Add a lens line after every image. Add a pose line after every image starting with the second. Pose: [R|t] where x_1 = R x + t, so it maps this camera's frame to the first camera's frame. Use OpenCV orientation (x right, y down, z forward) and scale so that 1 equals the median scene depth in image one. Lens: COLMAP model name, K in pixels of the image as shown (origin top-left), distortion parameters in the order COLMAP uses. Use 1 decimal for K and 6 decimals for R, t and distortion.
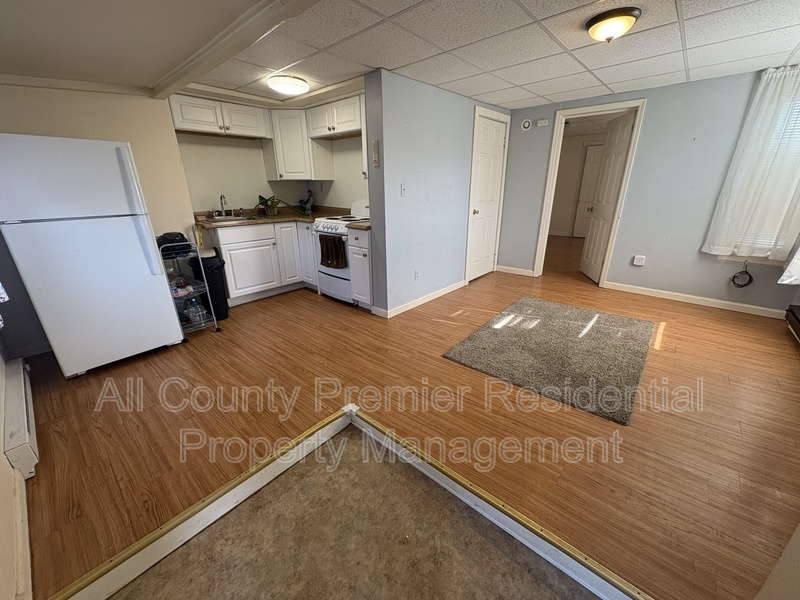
lens RADIAL K [[319.3, 0, 400.1], [0, 319.3, 299.5], [0, 0, 1]] dist [-0.001602, 0.000611]
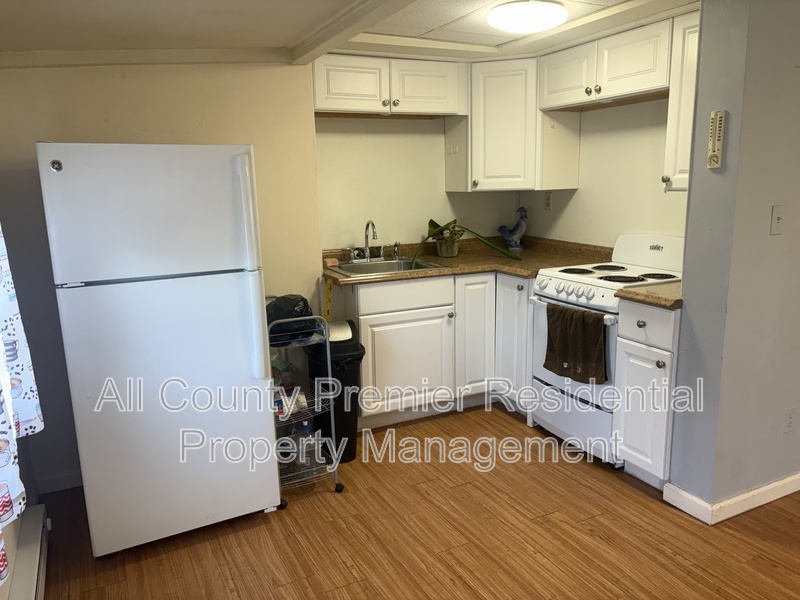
lens RADIAL K [[606.2, 0, 400.4], [0, 606.2, 302.8], [0, 0, 1]] dist [0.025925, -0.016180]
pose [[0.926484, 0.060718, -0.371403, -0.126332], [-0.112775, 0.986339, -0.120075, -0.076448], [0.359038, 0.153132, 0.920675, 0.098468]]
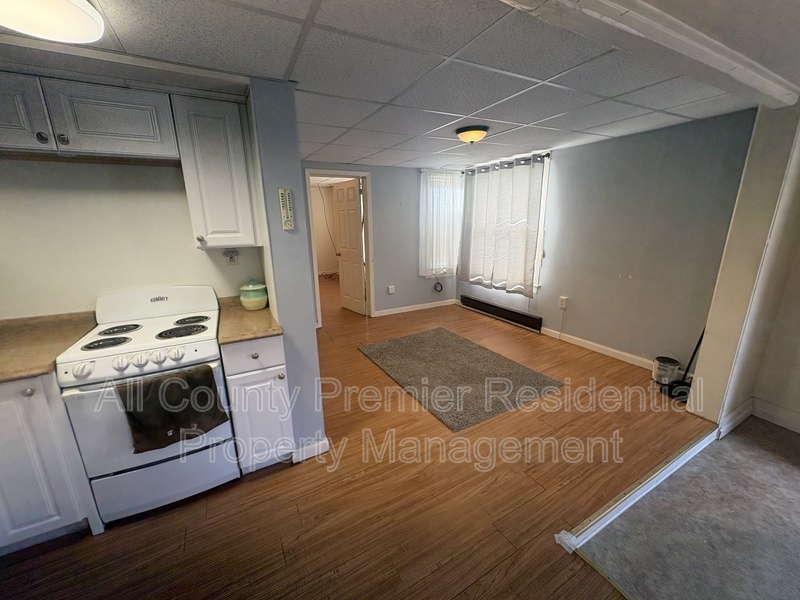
lens RADIAL K [[319.3, 0, 398.5], [0, 319.3, 299.0], [0, 0, 1]] dist [-0.001602, 0.000611]
pose [[0.340810, -0.228605, 0.911915, -0.492965], [0.334099, 0.936120, 0.109810, -0.243117], [-0.878764, 0.267245, 0.395415, 0.511465]]
